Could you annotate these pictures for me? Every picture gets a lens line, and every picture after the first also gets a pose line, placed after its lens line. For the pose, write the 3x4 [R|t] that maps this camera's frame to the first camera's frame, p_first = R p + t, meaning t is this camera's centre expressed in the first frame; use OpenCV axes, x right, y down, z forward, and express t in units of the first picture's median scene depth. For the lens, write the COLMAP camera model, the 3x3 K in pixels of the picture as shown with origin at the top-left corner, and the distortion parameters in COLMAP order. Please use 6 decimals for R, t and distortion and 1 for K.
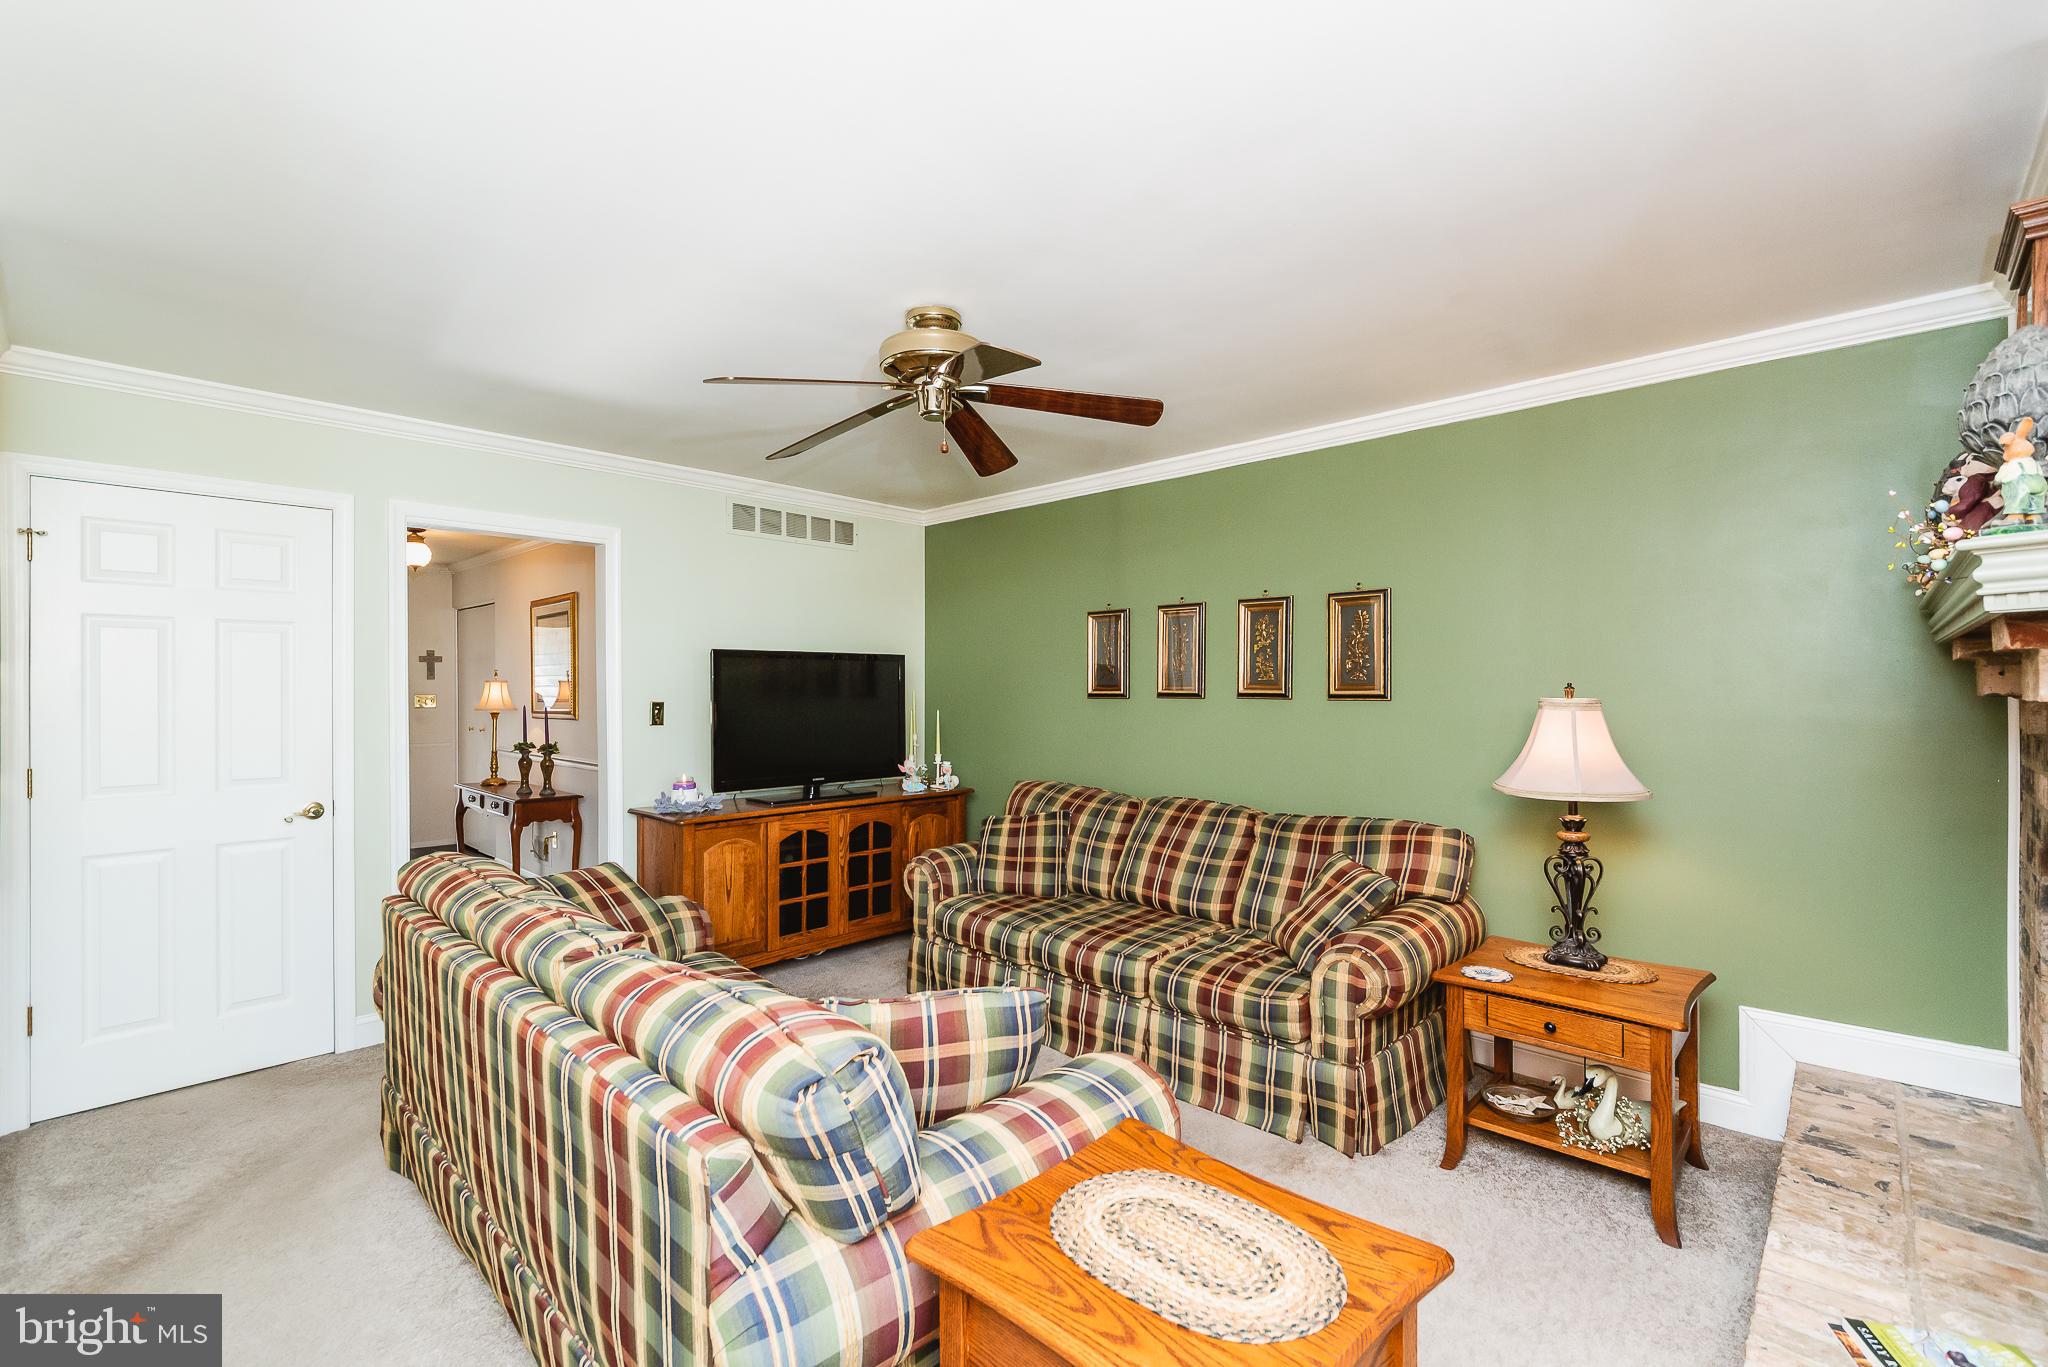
lens RADIAL K [[950.4, 0, 1018.9], [0, 950.4, 675.9], [0, 0, 1]] dist [0.001428, -0.000116]
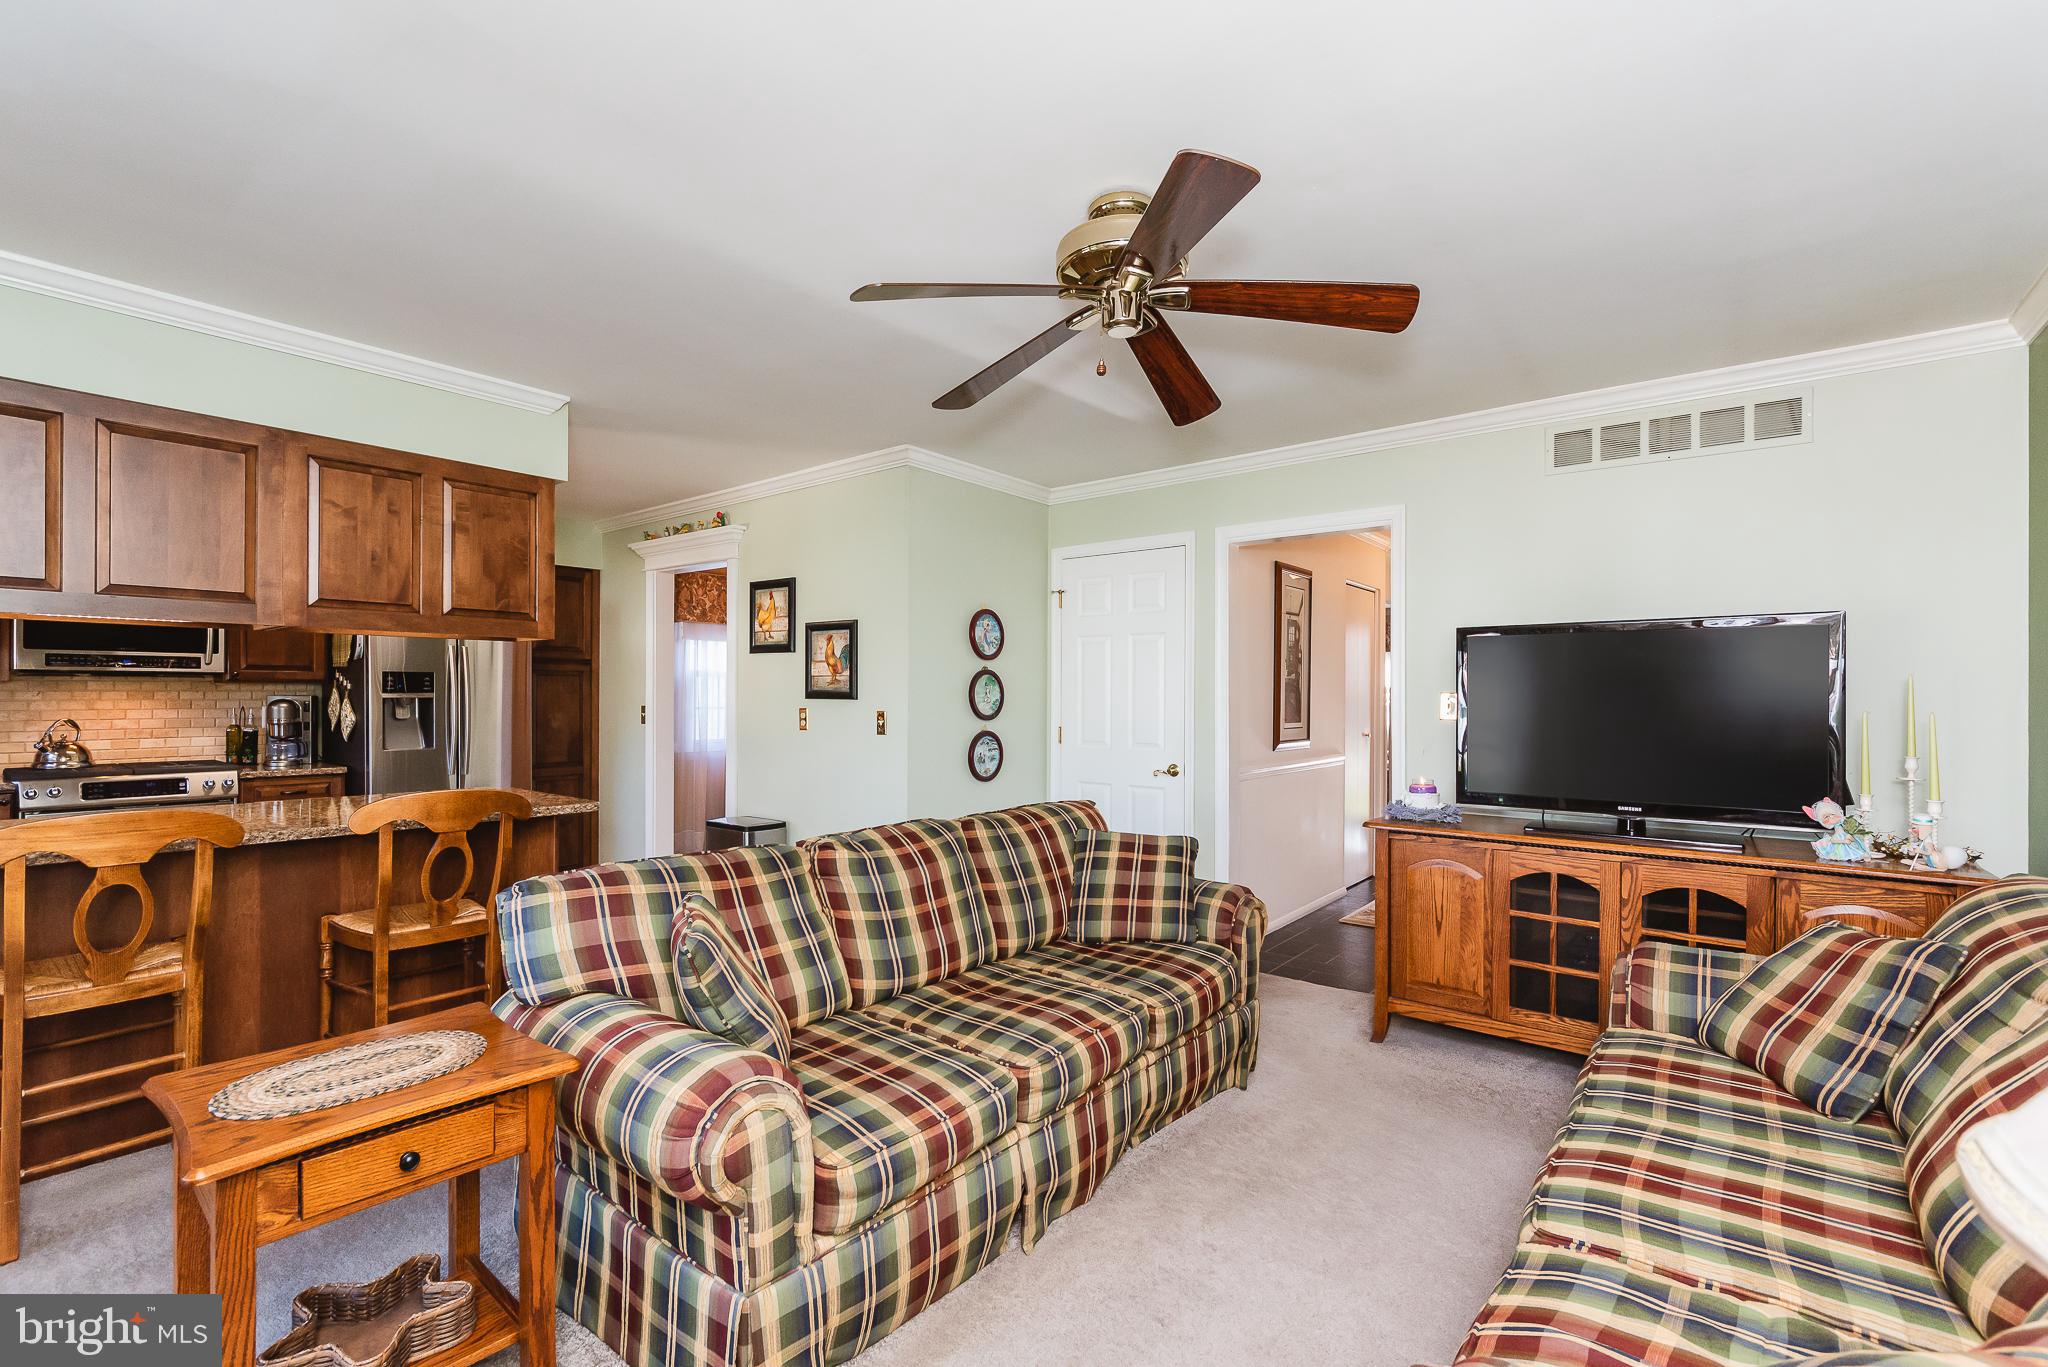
lens RADIAL K [[950.4, 0, 1018.9], [0, 950.4, 675.9], [0, 0, 1]] dist [0.001428, -0.000116]
pose [[0.057212, -0.016458, -0.998226, 0.485748], [0.012392, 0.999799, -0.015774, 0.021948], [0.998285, -0.011468, 0.057404, 0.585077]]
